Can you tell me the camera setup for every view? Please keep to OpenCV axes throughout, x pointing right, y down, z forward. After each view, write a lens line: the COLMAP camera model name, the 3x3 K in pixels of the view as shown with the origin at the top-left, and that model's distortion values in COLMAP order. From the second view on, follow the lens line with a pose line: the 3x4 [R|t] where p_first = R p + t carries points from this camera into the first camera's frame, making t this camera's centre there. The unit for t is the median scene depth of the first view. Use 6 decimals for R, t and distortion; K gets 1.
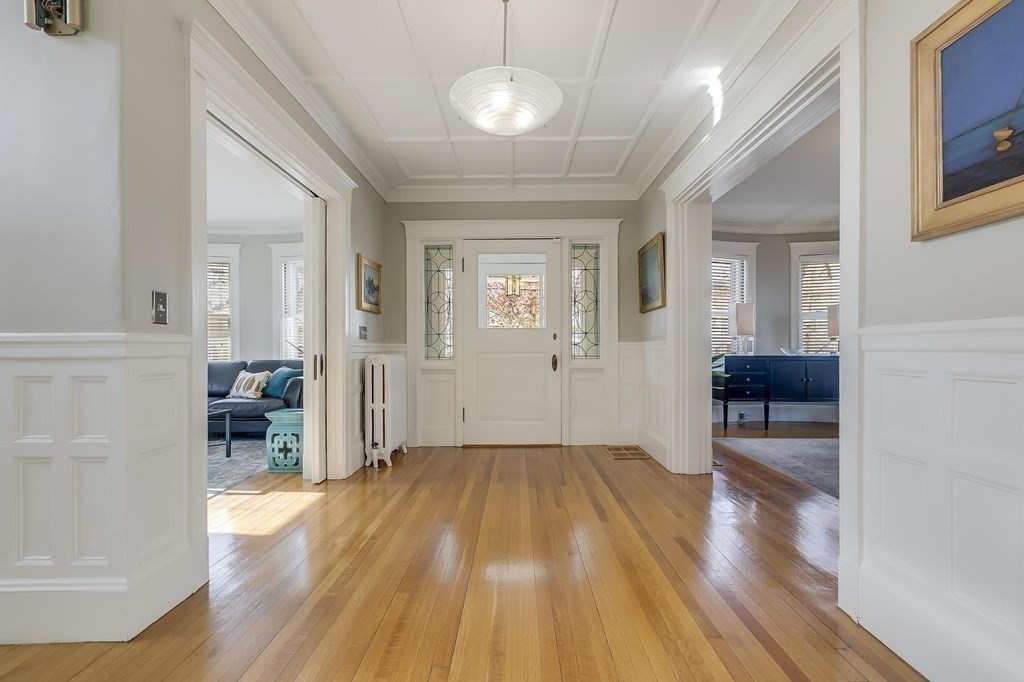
lens RADIAL K [[457.6, 0, 513.2], [0, 457.6, 348.6], [0, 0, 1]] dist [0.004260, 0.000316]
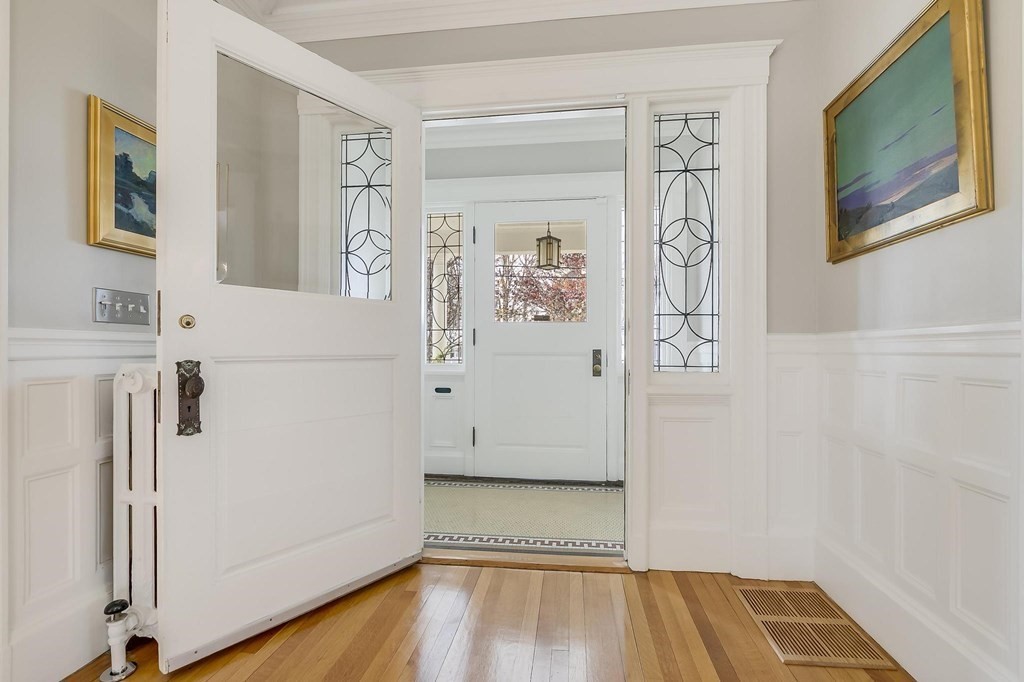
lens RADIAL K [[466.2, 0, 517.3], [0, 466.2, 342.6], [0, 0, 1]] dist [0.001372, 0.000062]
pose [[0.993982, 0.003690, -0.109480, 0.055493], [-0.005021, 0.999917, -0.011892, -0.000191], [0.109427, 0.012370, 0.993918, 0.639536]]
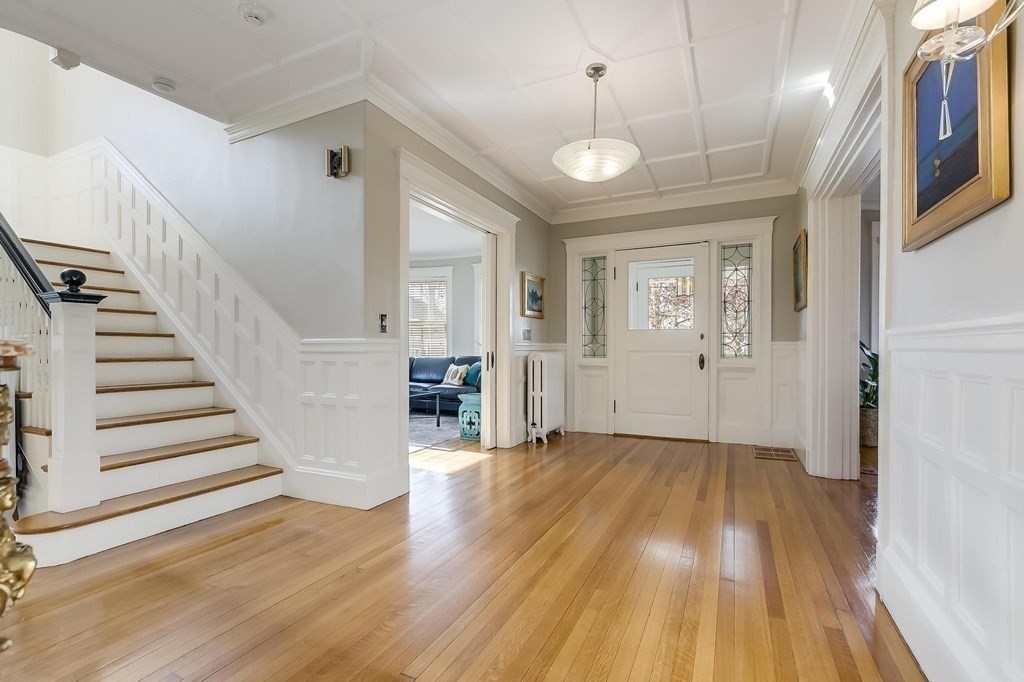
lens RADIAL K [[457.6, 0, 513.2], [0, 457.6, 348.6], [0, 0, 1]] dist [0.004260, 0.000316]
pose [[0.904603, 0.004088, -0.426236, 0.171646], [-0.003387, 0.999991, 0.002401, 0.000158], [0.426242, -0.000728, 0.904609, -0.145678]]
